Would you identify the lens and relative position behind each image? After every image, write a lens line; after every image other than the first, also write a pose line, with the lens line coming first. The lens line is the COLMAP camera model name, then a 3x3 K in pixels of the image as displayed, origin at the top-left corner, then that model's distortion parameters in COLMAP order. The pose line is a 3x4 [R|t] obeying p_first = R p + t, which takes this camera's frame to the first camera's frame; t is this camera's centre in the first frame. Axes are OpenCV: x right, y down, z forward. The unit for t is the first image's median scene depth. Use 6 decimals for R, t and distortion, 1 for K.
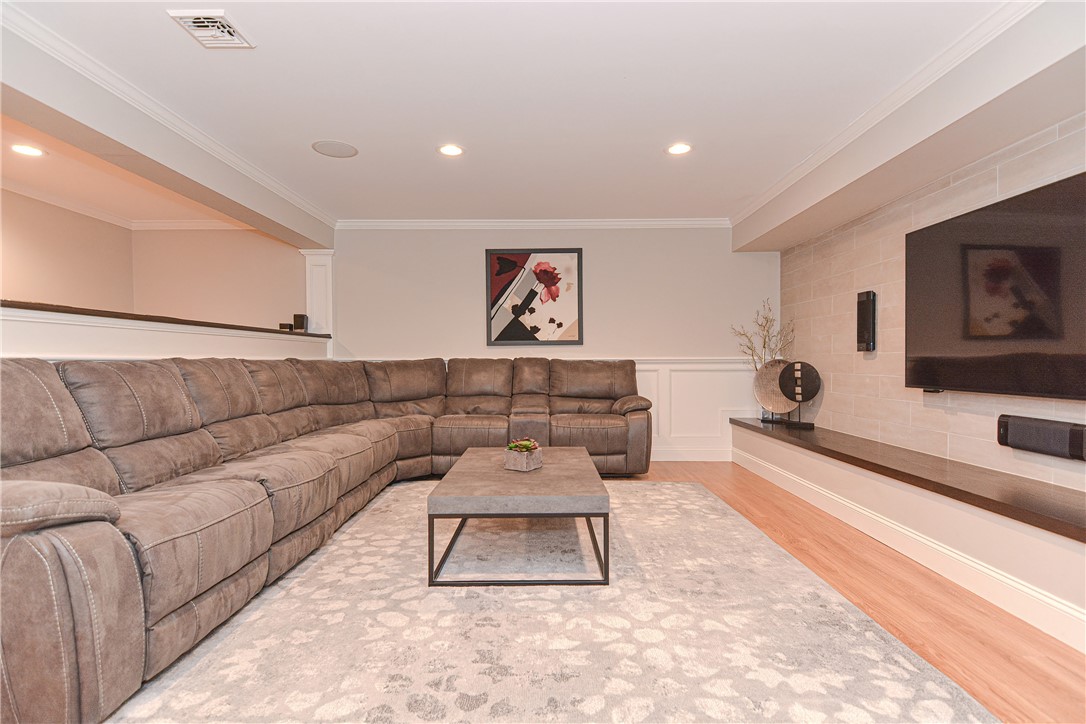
lens RADIAL K [[521.9, 0, 540.3], [0, 521.9, 368.7], [0, 0, 1]] dist [0.011227, -0.003586]
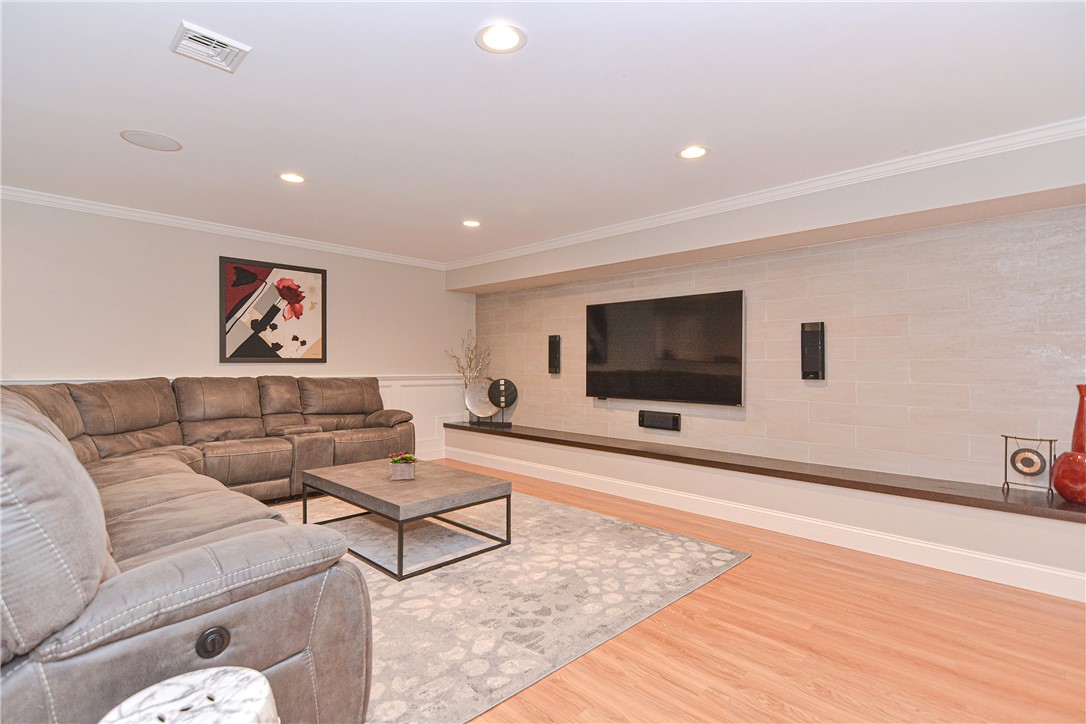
lens RADIAL K [[521.9, 0, 544.6], [0, 521.9, 359.4], [0, 0, 1]] dist [0.011227, -0.003586]
pose [[0.689132, 0.016115, 0.724457, -0.389861], [0.001228, 0.999725, -0.023407, -0.028990], [-0.724635, 0.017020, 0.688923, -0.033766]]
